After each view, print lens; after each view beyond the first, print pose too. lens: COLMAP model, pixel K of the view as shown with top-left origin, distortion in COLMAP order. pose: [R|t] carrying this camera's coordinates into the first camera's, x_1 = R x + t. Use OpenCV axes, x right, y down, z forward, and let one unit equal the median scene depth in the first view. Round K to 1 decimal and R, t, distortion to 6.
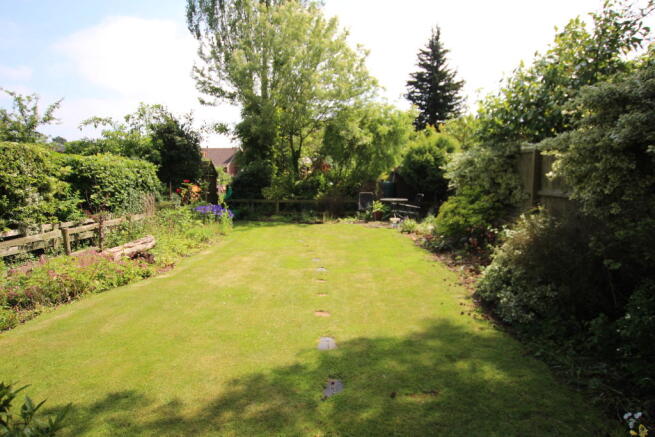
lens RADIAL K [[400.2, 0, 328.1], [0, 400.2, 218.5], [0, 0, 1]] dist [-0.003224, 0.000007]
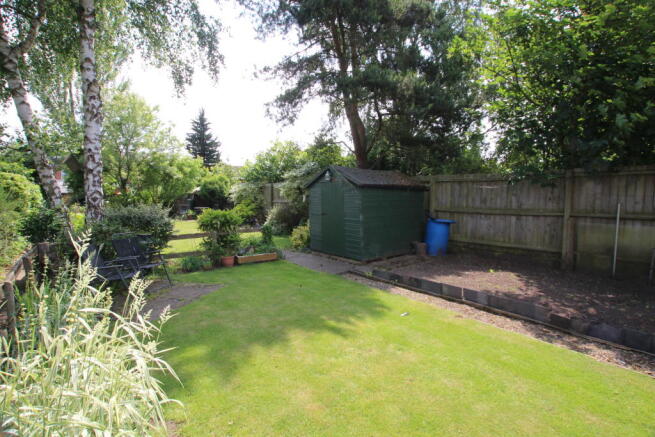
lens RADIAL K [[306.3, 0, 327.7], [0, 306.3, 218.6], [0, 0, 1]] dist [0.000067, -0.000001]
pose [[0.748281, -0.043275, 0.661969, -0.301523], [0.068992, 0.997535, -0.012777, 0.053977], [-0.659784, 0.055231, 0.749423, -0.418237]]
